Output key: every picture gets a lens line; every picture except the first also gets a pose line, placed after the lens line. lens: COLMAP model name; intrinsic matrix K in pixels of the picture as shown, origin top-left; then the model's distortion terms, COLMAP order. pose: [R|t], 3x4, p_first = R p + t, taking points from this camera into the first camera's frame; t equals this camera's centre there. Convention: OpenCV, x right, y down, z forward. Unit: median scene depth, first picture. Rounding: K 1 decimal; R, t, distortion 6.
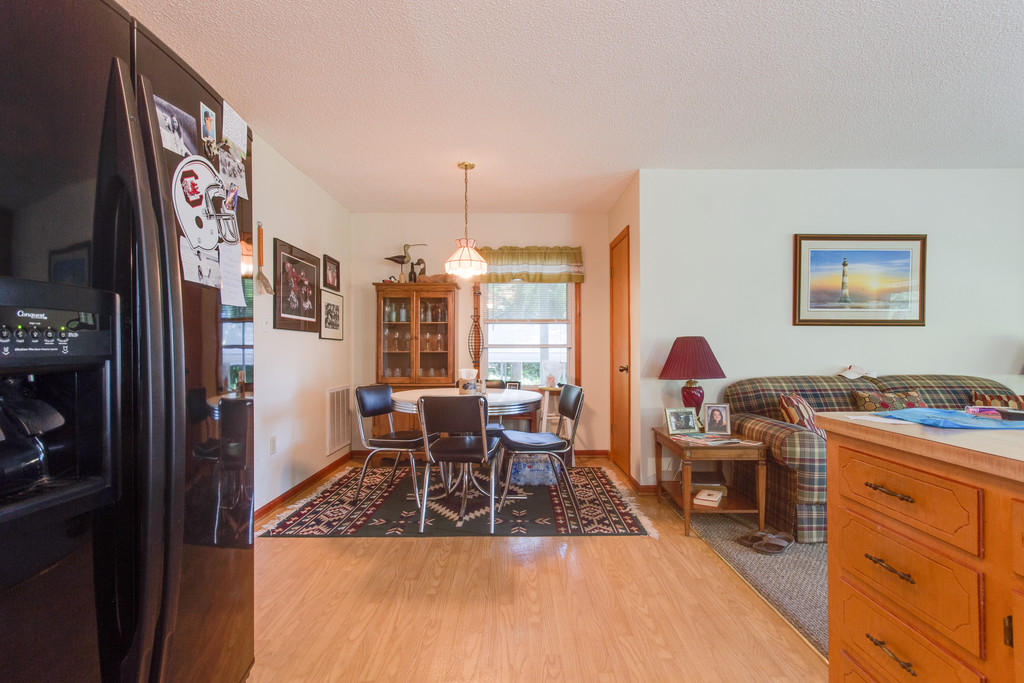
lens RADIAL K [[482.2, 0, 518.8], [0, 482.2, 348.4], [0, 0, 1]] dist [0.000014, 0.001543]
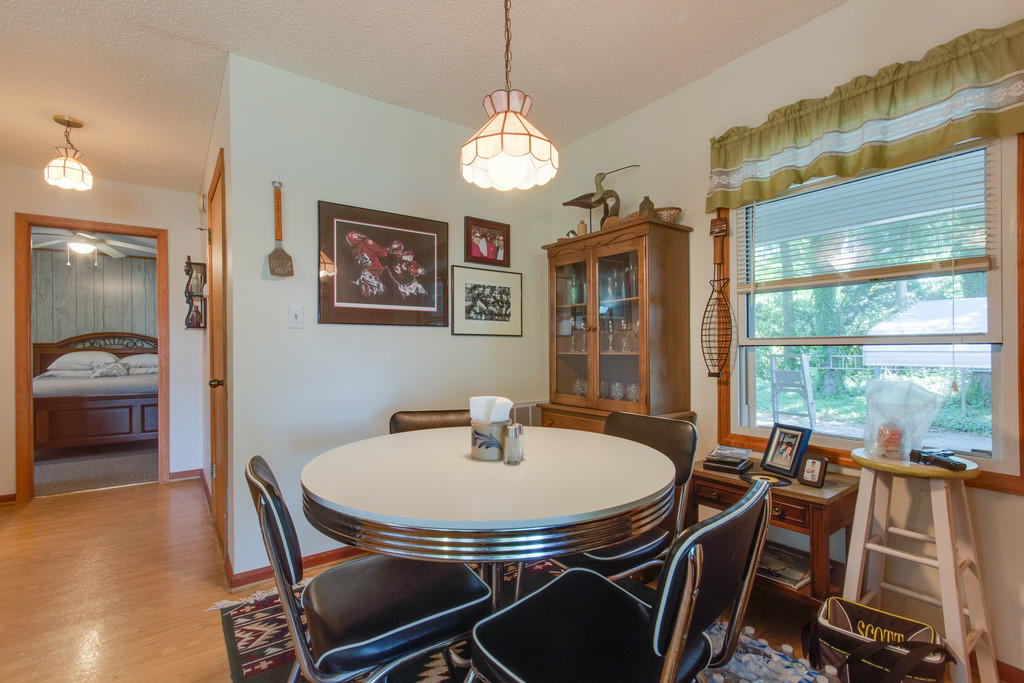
lens RADIAL K [[482.2, 0, 518.8], [0, 482.2, 348.4], [0, 0, 1]] dist [0.000014, 0.001543]
pose [[0.579629, -0.004517, -0.814868, 0.214087], [0.007840, 0.999969, 0.000033, -0.000030], [0.814842, -0.006408, 0.579647, 0.641576]]
